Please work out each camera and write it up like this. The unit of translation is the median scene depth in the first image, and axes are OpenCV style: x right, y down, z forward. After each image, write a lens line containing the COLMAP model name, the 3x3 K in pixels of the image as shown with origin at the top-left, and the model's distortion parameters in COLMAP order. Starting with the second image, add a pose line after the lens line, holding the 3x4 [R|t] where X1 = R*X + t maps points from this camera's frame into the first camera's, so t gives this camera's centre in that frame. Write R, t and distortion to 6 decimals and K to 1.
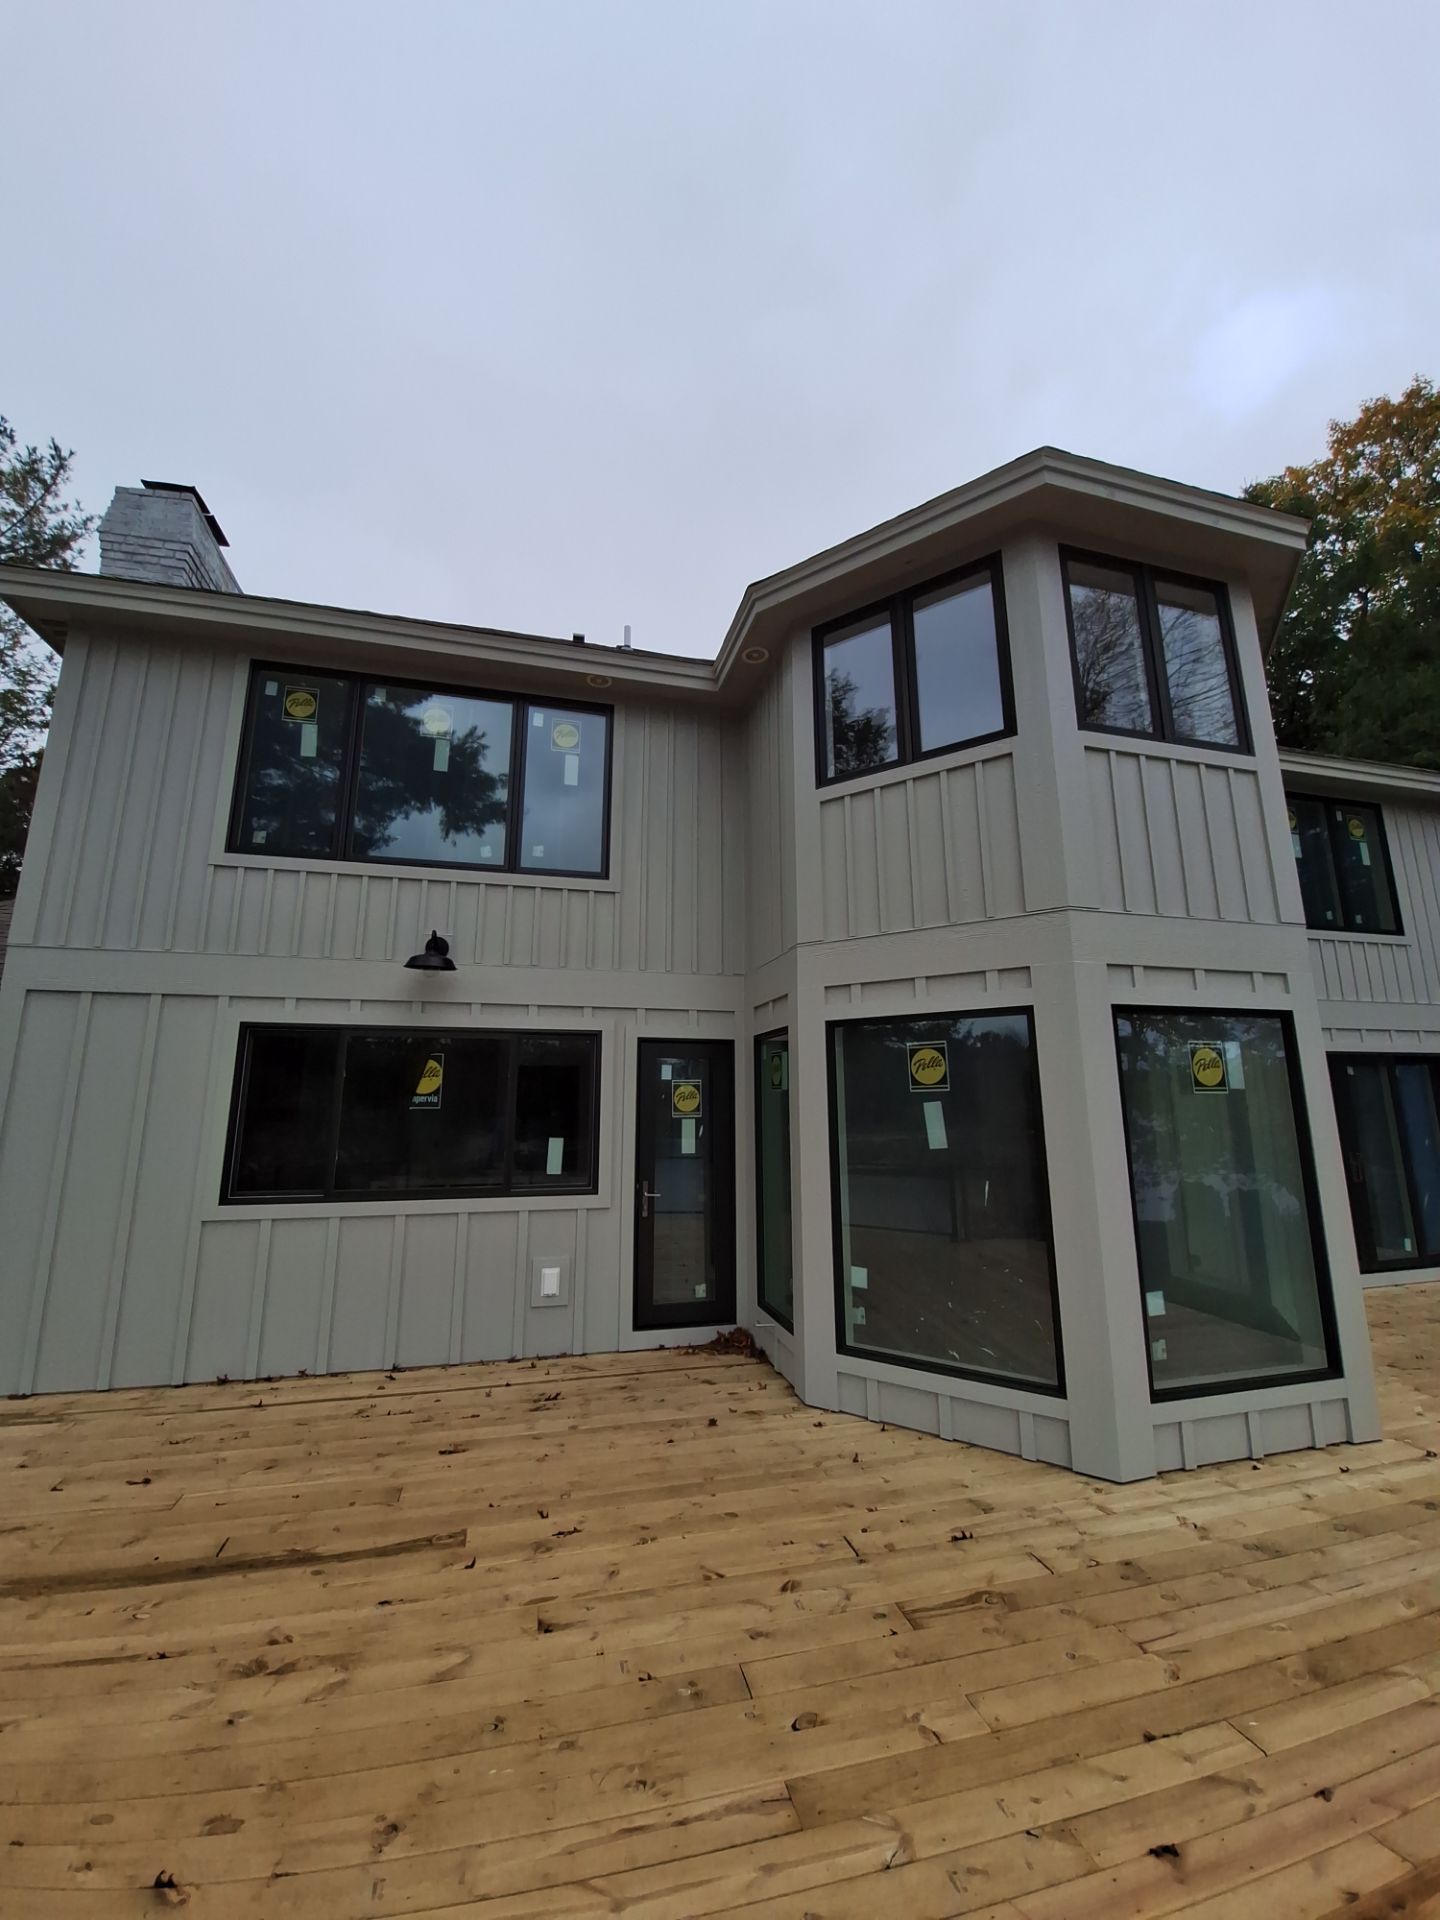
lens RADIAL K [[747.3, 0, 713.7], [0, 747.3, 959.0], [0, 0, 1]] dist [-0.008362, -0.007529]
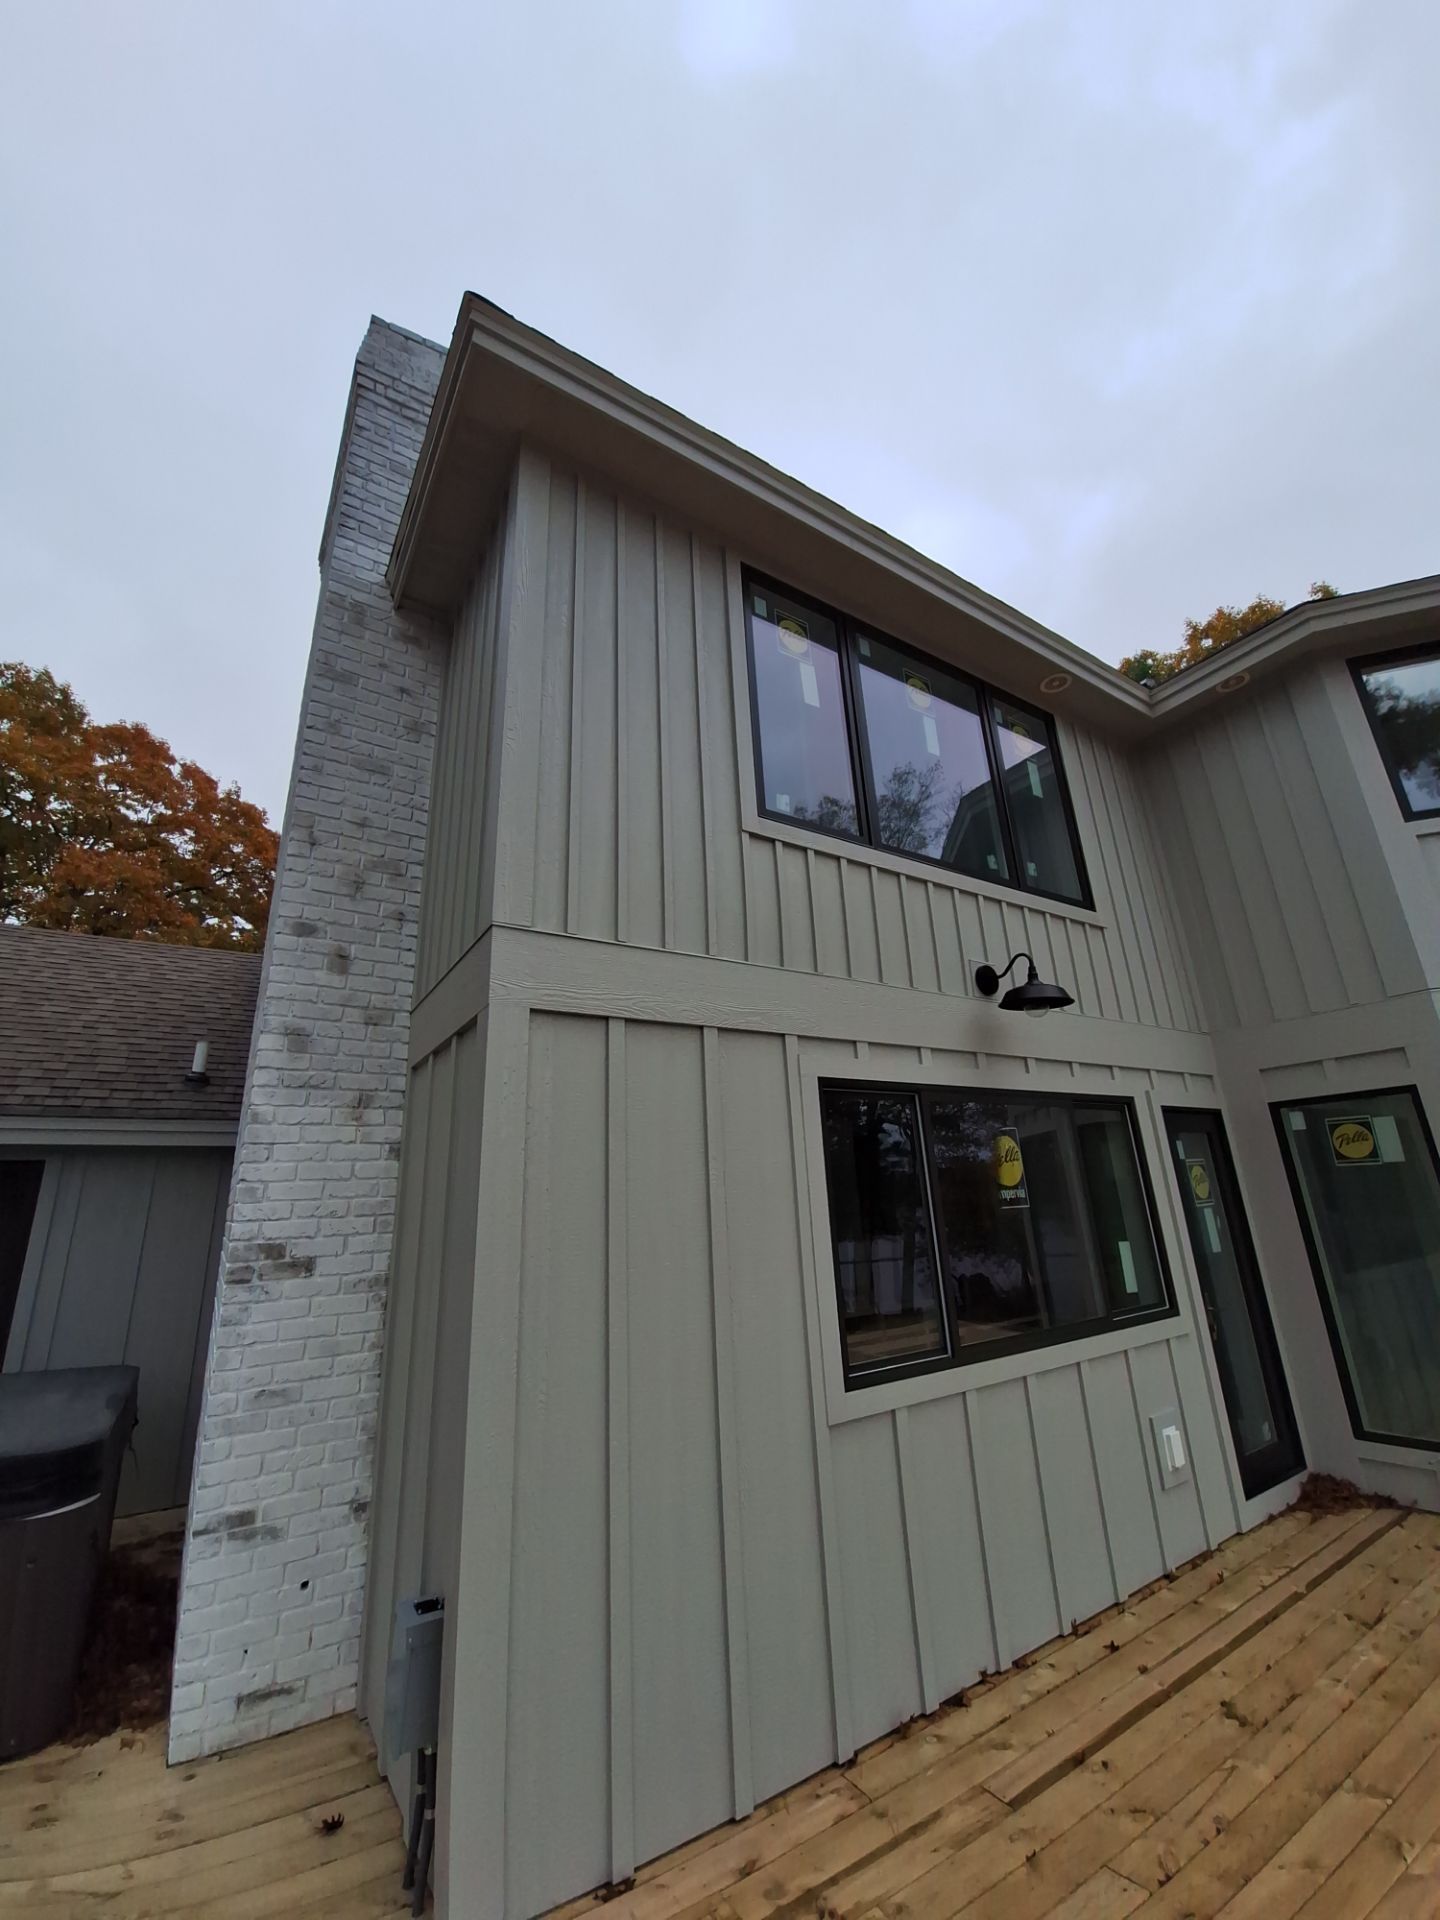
lens RADIAL K [[747.3, 0, 723.3], [0, 747.3, 961.9], [0, 0, 1]] dist [-0.008362, -0.007529]
pose [[0.951520, 0.049463, 0.303583, -0.813123], [-0.007752, 0.990528, -0.137090, 0.067992], [-0.307488, 0.128091, 0.942891, 0.382022]]
